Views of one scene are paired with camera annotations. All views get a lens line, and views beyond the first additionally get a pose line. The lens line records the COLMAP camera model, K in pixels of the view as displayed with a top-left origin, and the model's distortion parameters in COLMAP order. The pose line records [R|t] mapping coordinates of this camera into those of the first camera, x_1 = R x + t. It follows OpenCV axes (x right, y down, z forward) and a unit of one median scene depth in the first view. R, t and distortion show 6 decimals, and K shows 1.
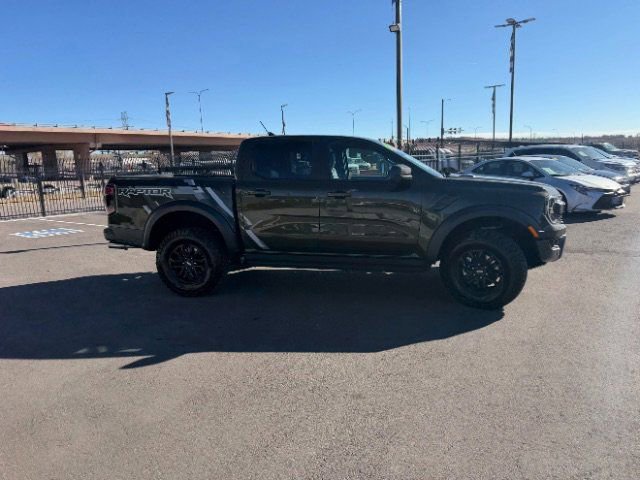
lens RADIAL K [[455.4, 0, 318.0], [0, 455.4, 238.7], [0, 0, 1]] dist [0.035798, -0.038812]
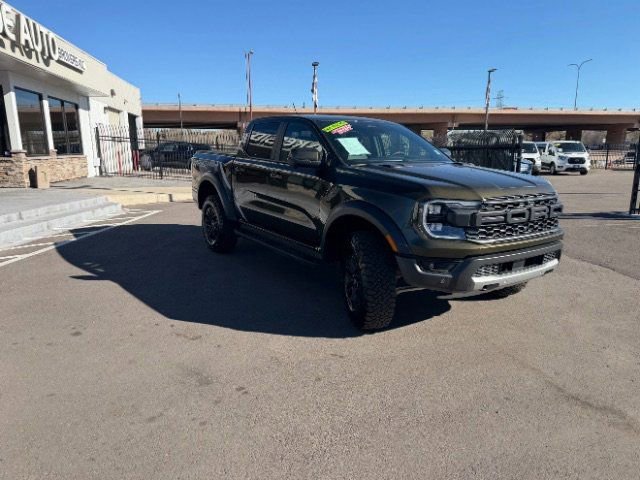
lens RADIAL K [[455.4, 0, 318.0], [0, 455.4, 238.7], [0, 0, 1]] dist [0.035798, -0.038812]
pose [[0.711094, 0.169702, -0.682310, 0.752328], [-0.139858, 0.985182, 0.099274, -0.066606], [0.689046, 0.024833, 0.724292, 0.307392]]
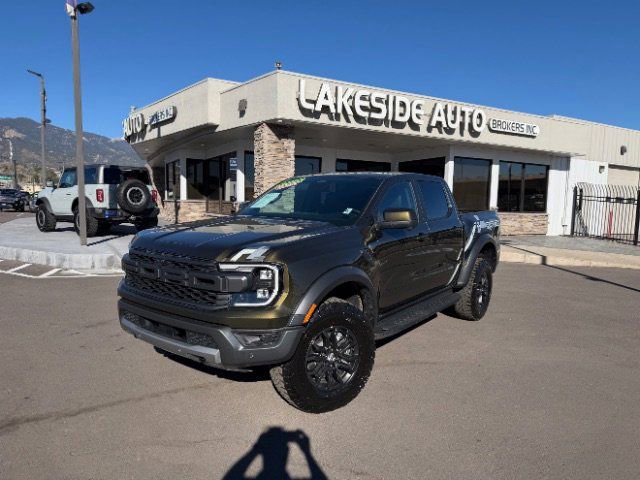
lens RADIAL K [[449.7, 0, 323.5], [0, 449.7, 239.2], [0, 0, 1]] dist [0.133440, -0.183197]
pose [[-0.434630, 0.099775, -0.895065, 0.952722], [-0.161959, 0.968983, 0.186659, -0.269479], [0.885927, 0.226091, -0.404989, 1.422989]]
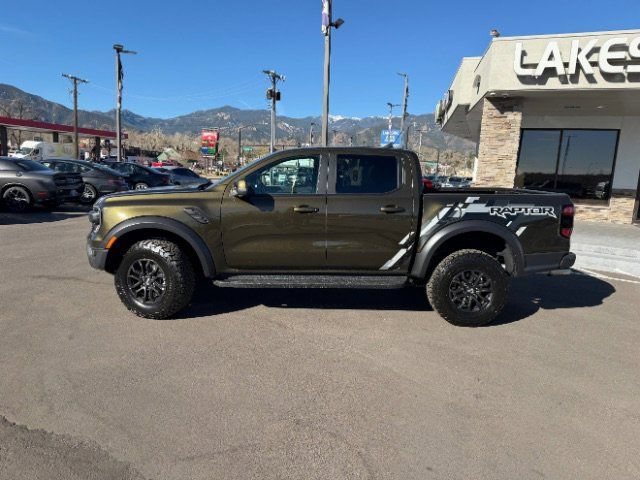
lens RADIAL K [[455.4, 0, 318.0], [0, 455.4, 238.7], [0, 0, 1]] dist [0.035798, -0.038812]
pose [[-0.973195, 0.024364, -0.228689, 0.287107], [-0.050503, 0.947462, 0.315856, -0.367906], [0.224369, 0.318939, -0.920835, 2.072489]]
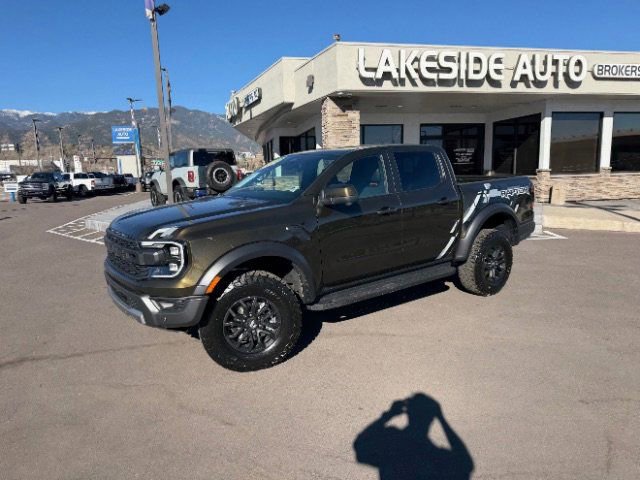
lens RADIAL K [[455.4, 0, 318.0], [0, 455.4, 238.7], [0, 0, 1]] dist [0.035798, -0.038812]
pose [[-0.673646, 0.162418, -0.720987, 0.816740], [-0.075564, 0.955304, 0.285805, -0.327288], [0.735181, 0.247011, -0.631264, 1.695765]]
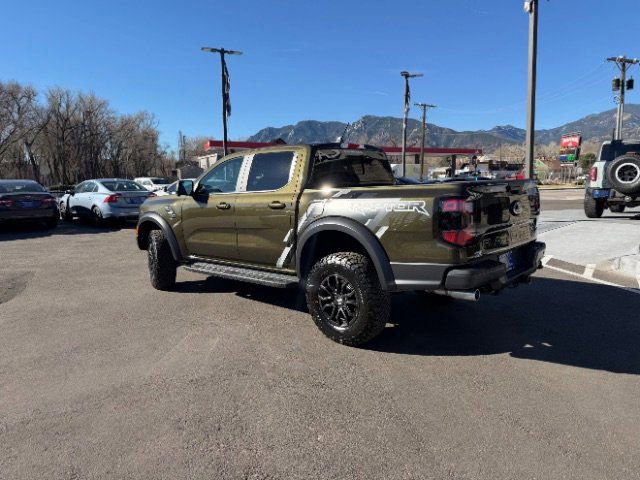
lens RADIAL K [[455.4, 0, 318.0], [0, 455.4, 238.7], [0, 0, 1]] dist [0.035798, -0.038812]
pose [[-0.847441, -0.024189, 0.530338, -0.587739], [0.130452, 0.958845, 0.252188, -0.299095], [-0.514612, 0.282898, -0.809409, 1.954650]]
